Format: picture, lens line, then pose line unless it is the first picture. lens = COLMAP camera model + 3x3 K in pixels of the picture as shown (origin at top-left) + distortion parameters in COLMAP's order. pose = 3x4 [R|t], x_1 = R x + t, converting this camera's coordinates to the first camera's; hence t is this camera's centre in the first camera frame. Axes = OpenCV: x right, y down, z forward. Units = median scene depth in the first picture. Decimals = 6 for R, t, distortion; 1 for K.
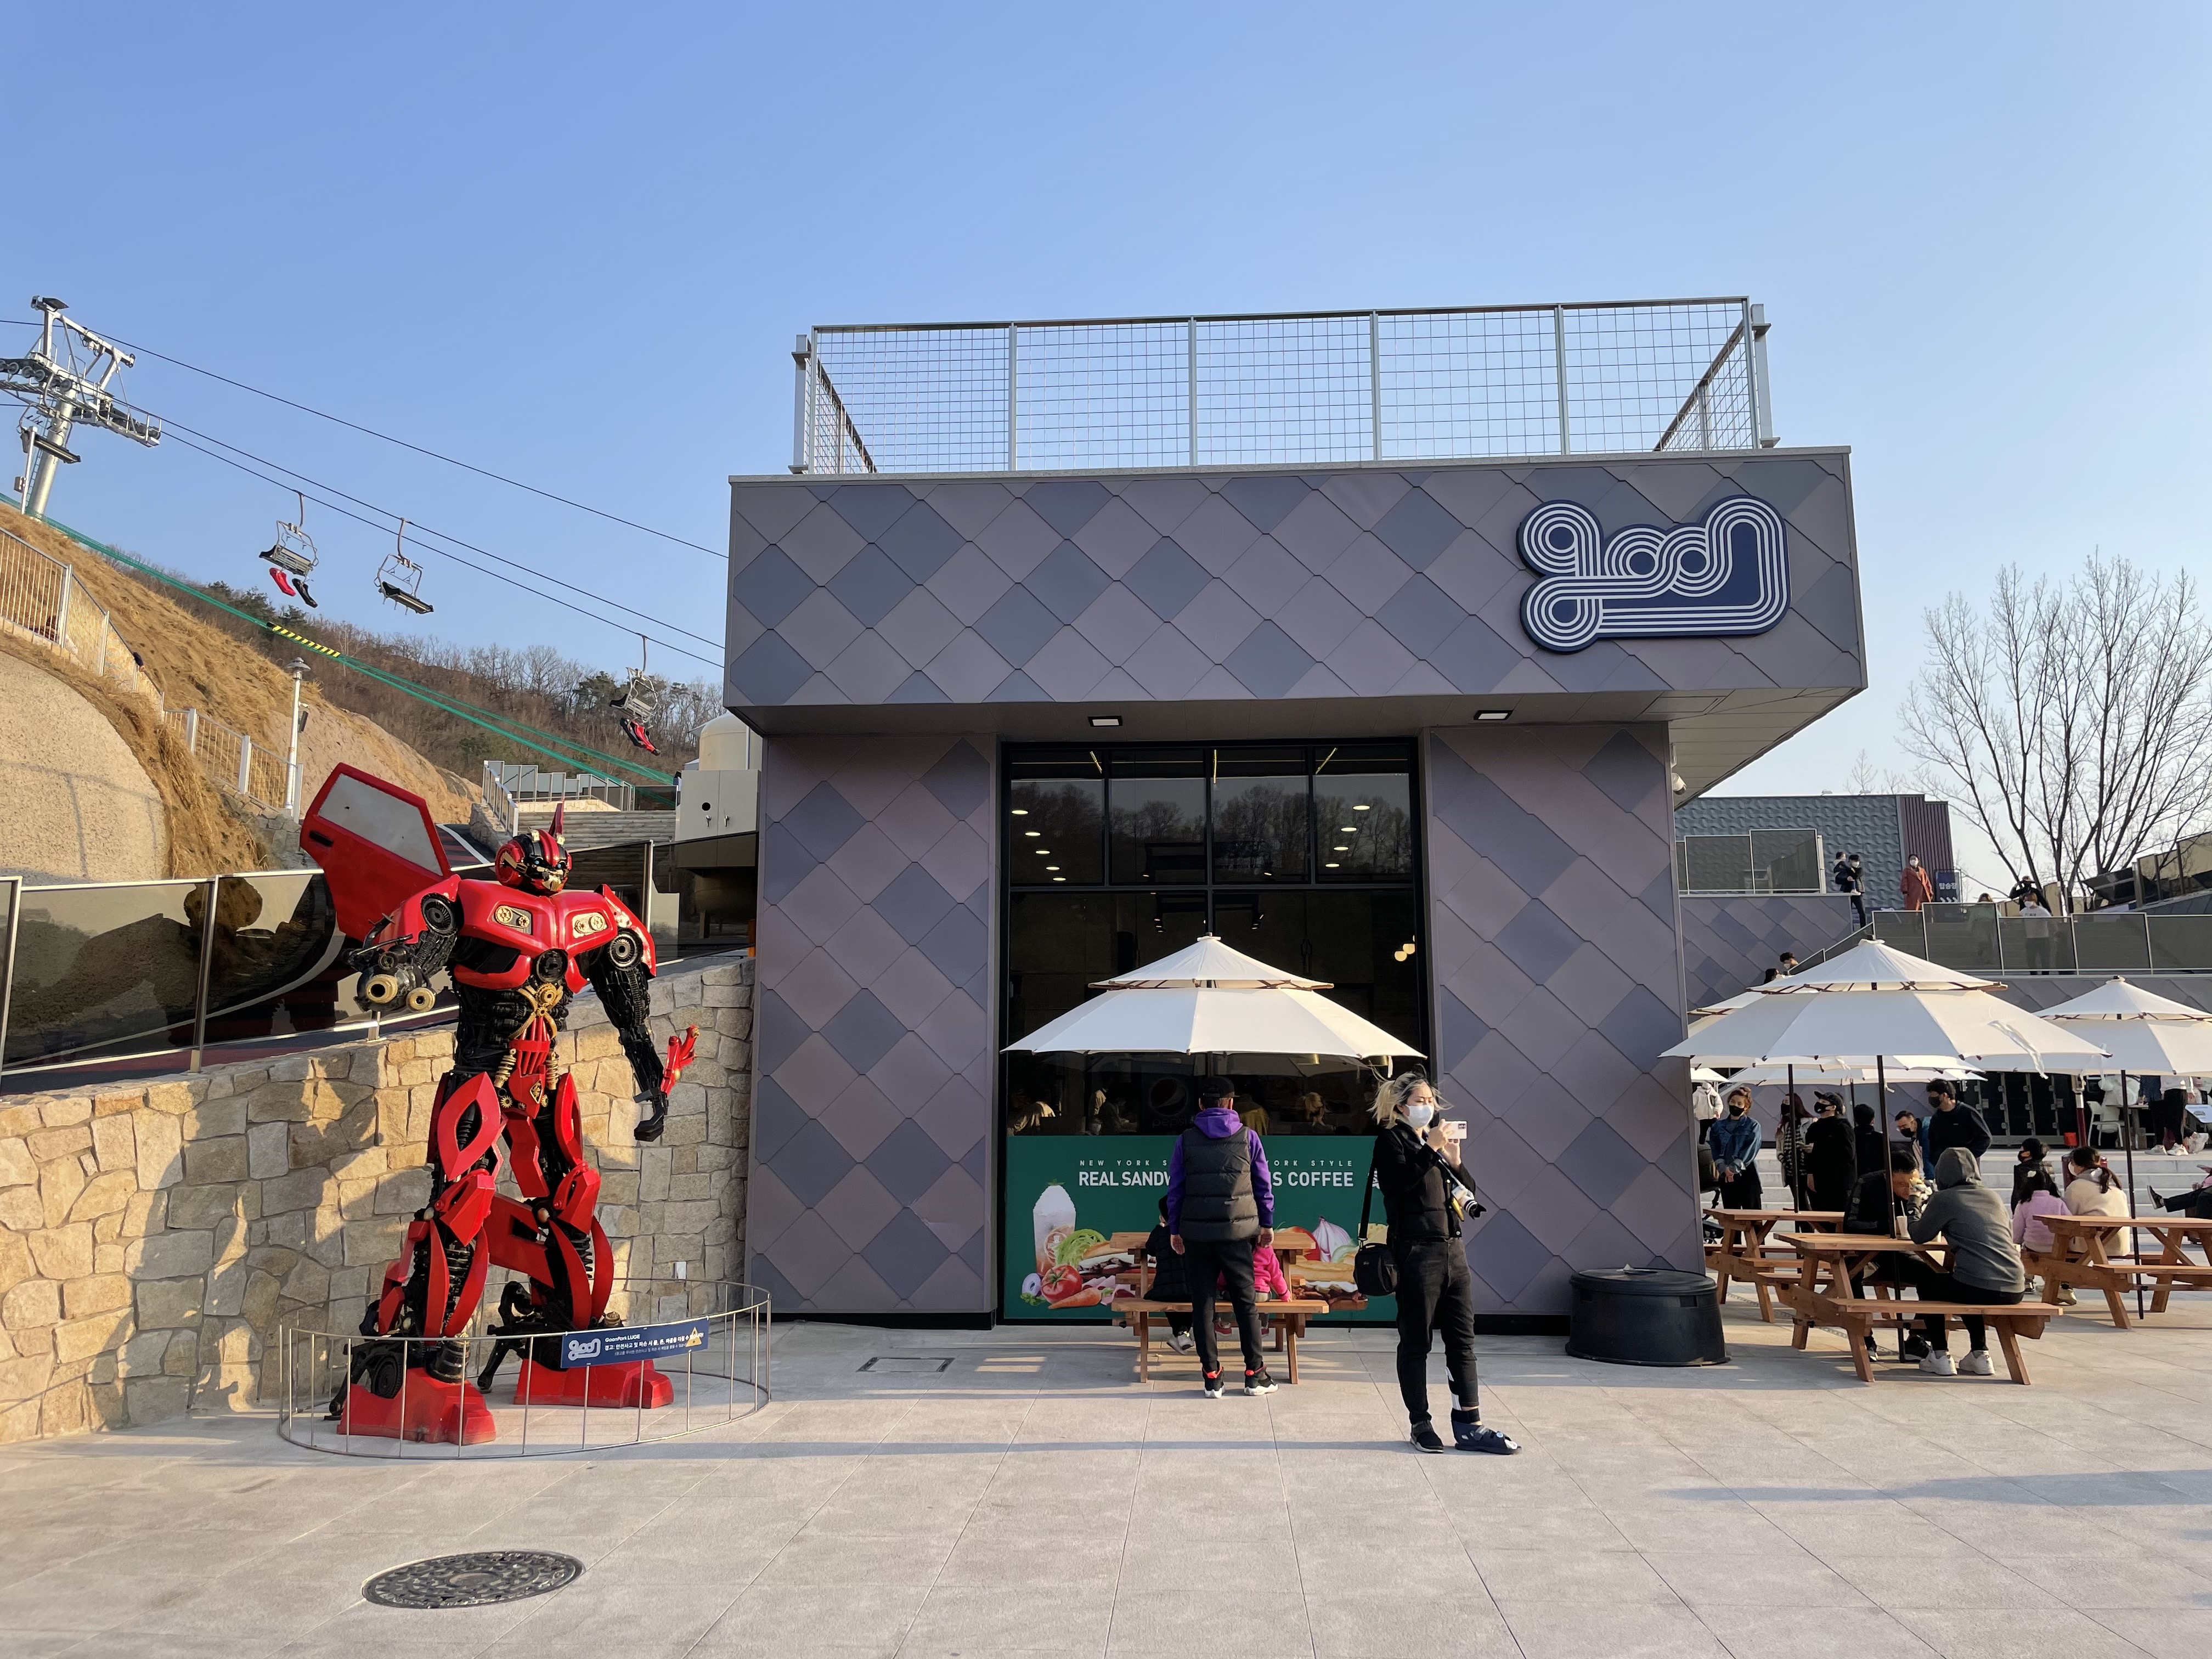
lens RADIAL K [[1705.7, 0, 1108.1], [0, 1705.7, 790.7], [0, 0, 1]] dist [0.077666, -0.122750]
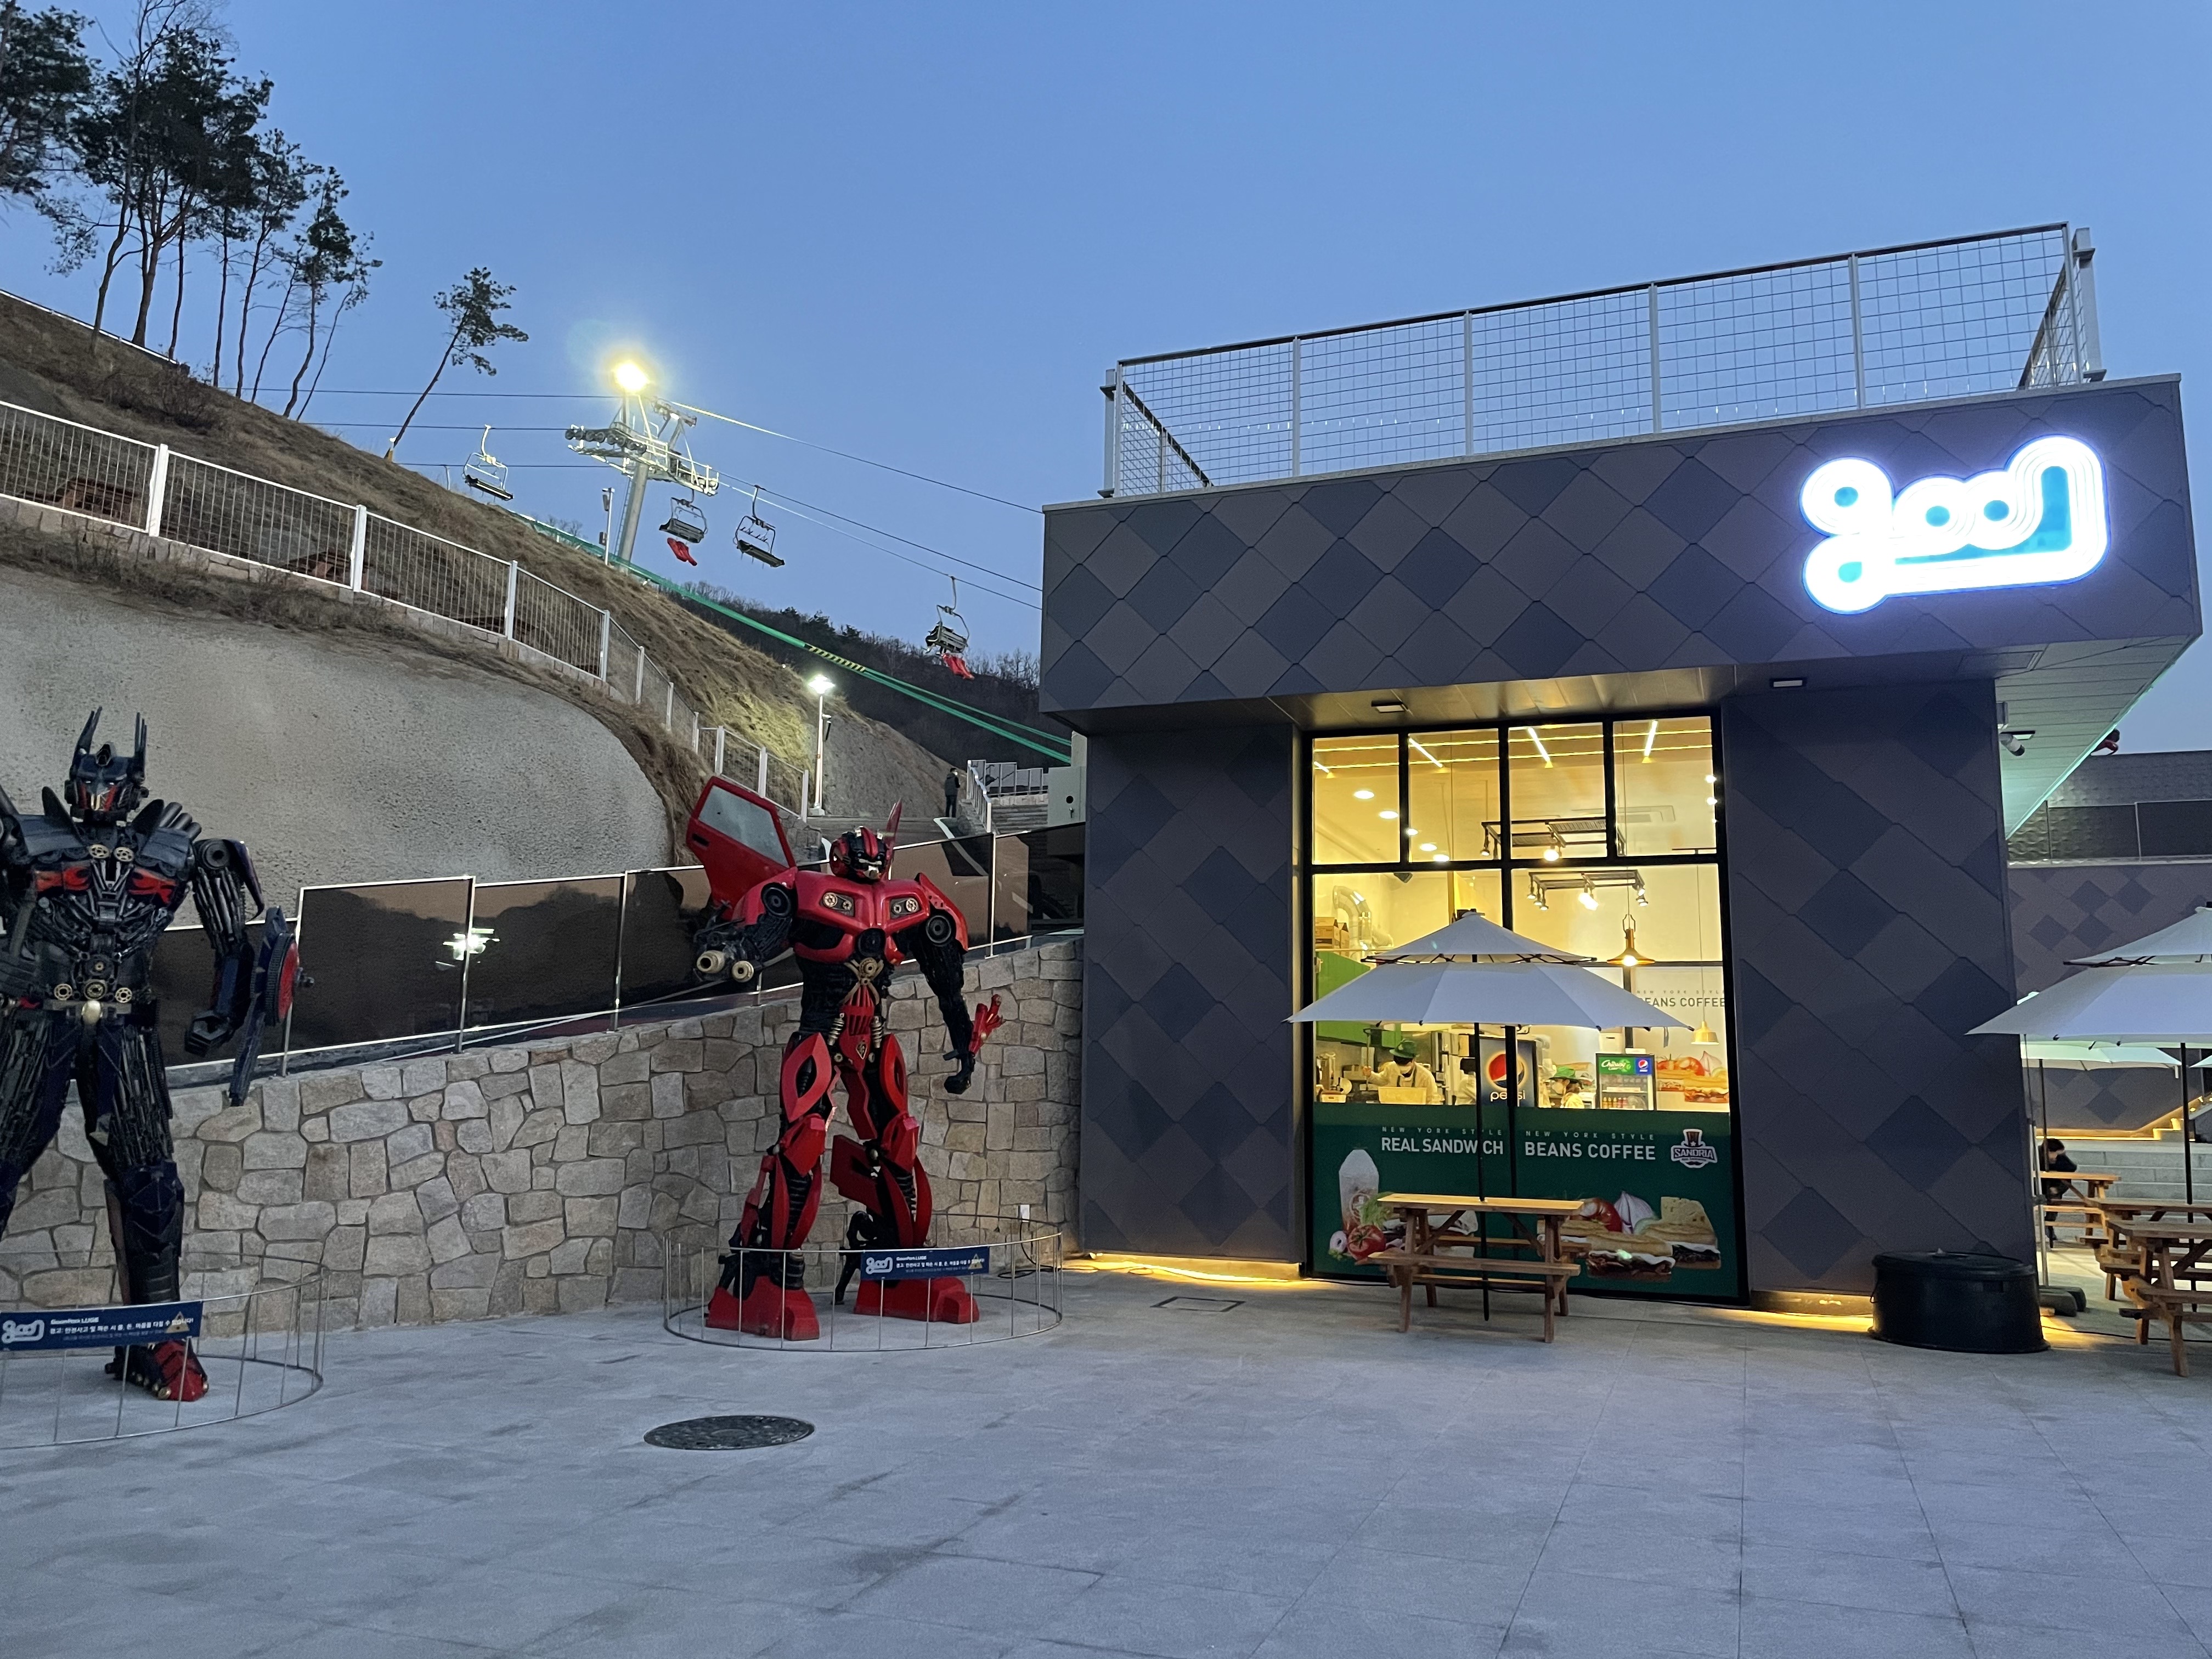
lens RADIAL K [[1701.3, 0, 1106.0], [0, 1701.3, 787.1], [0, 0, 1]] dist [0.108186, -0.206029]
pose [[0.953533, -0.033935, -0.299372, 0.160566], [0.036601, 0.999324, 0.003302, -0.002383], [0.299057, -0.014106, 0.954131, -0.058126]]
